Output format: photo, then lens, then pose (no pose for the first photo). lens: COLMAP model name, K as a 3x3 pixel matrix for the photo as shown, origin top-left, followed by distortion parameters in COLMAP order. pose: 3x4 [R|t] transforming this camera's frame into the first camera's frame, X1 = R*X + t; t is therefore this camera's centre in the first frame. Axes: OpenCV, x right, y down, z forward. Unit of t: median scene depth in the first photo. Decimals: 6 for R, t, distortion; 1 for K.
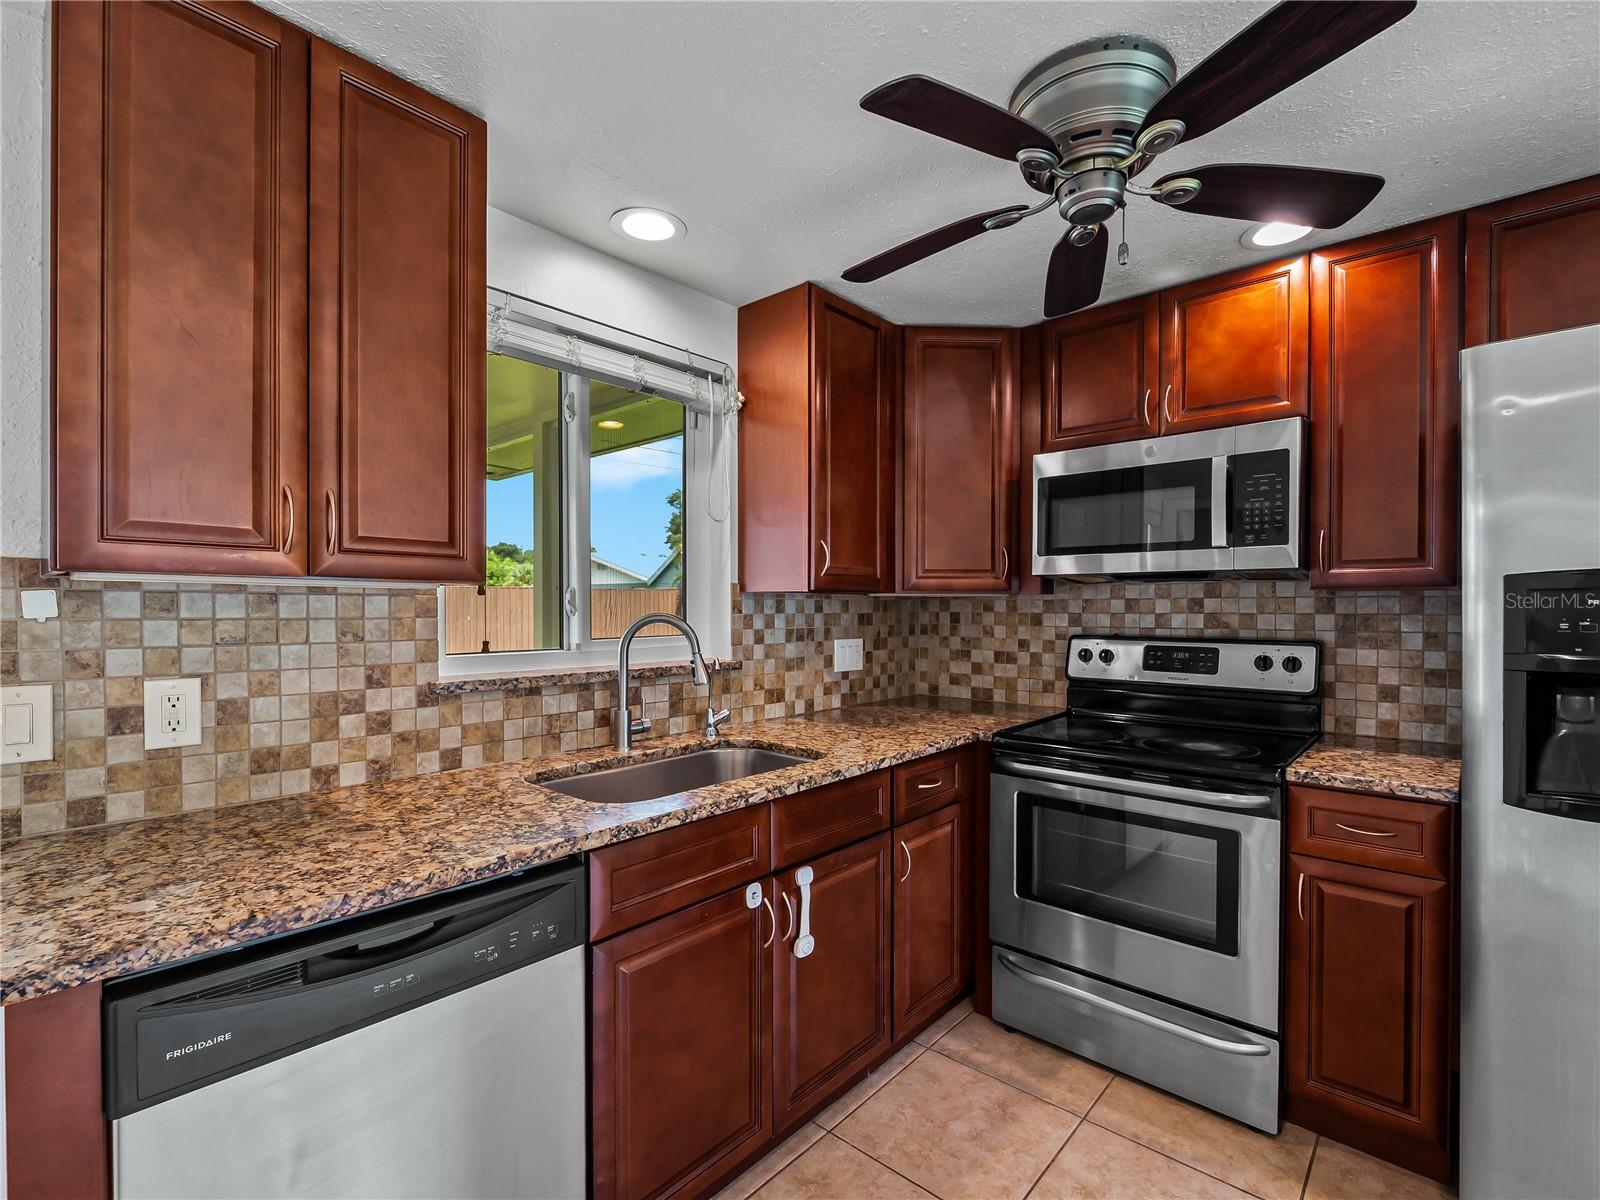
lens RADIAL K [[742.3, 0, 809.6], [0, 742.3, 615.6], [0, 0, 1]] dist [0.000387, -0.001254]
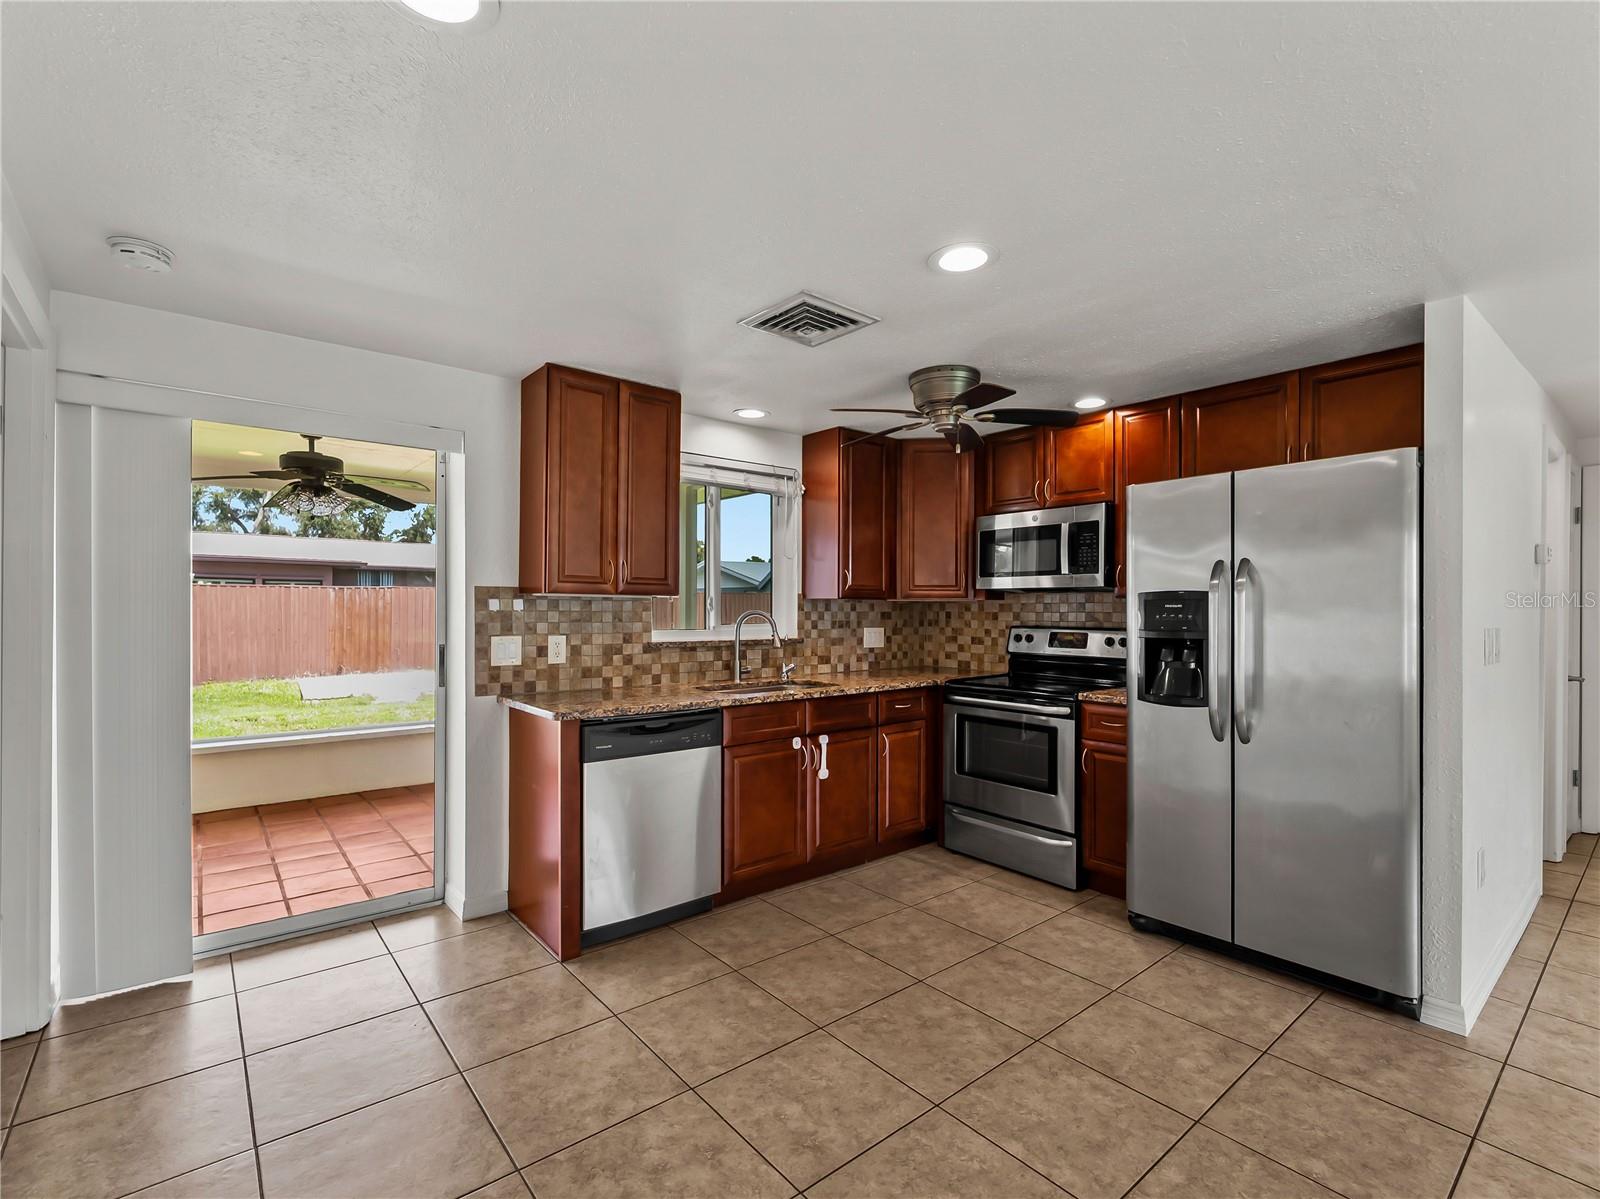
lens RADIAL K [[742.3, 0, 808.7], [0, 742.3, 611.5], [0, 0, 1]] dist [0.000387, -0.001254]
pose [[0.988791, 0.004212, -0.149247, 0.221438], [-0.005500, 0.999951, -0.008219, 0.015301], [0.149205, 0.008948, 0.988766, -0.887055]]
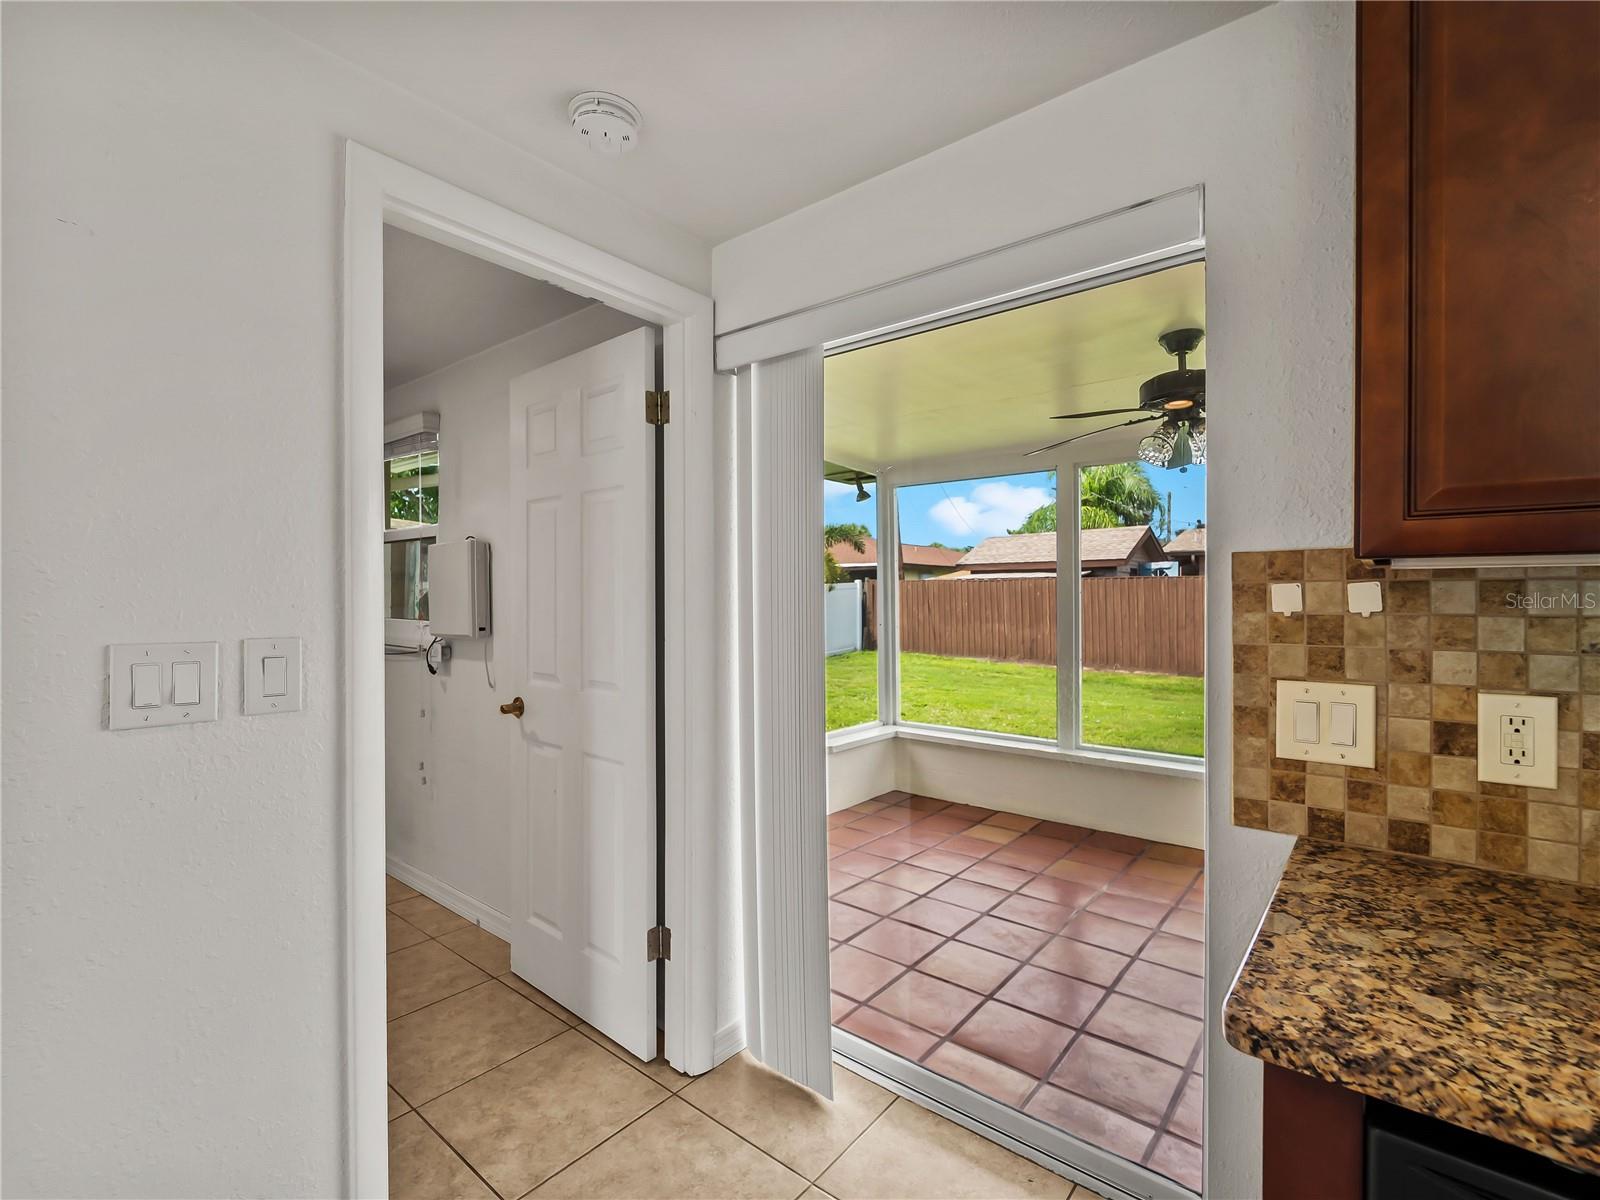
lens RADIAL K [[742.3, 0, 802.1], [0, 742.3, 600.3], [0, 0, 1]] dist [0.000387, -0.001254]
pose [[0.046970, 0.002272, -0.998894, -0.093617], [-0.010799, 0.999940, 0.001767, -0.003355], [0.998838, 0.010704, 0.046991, 0.161705]]
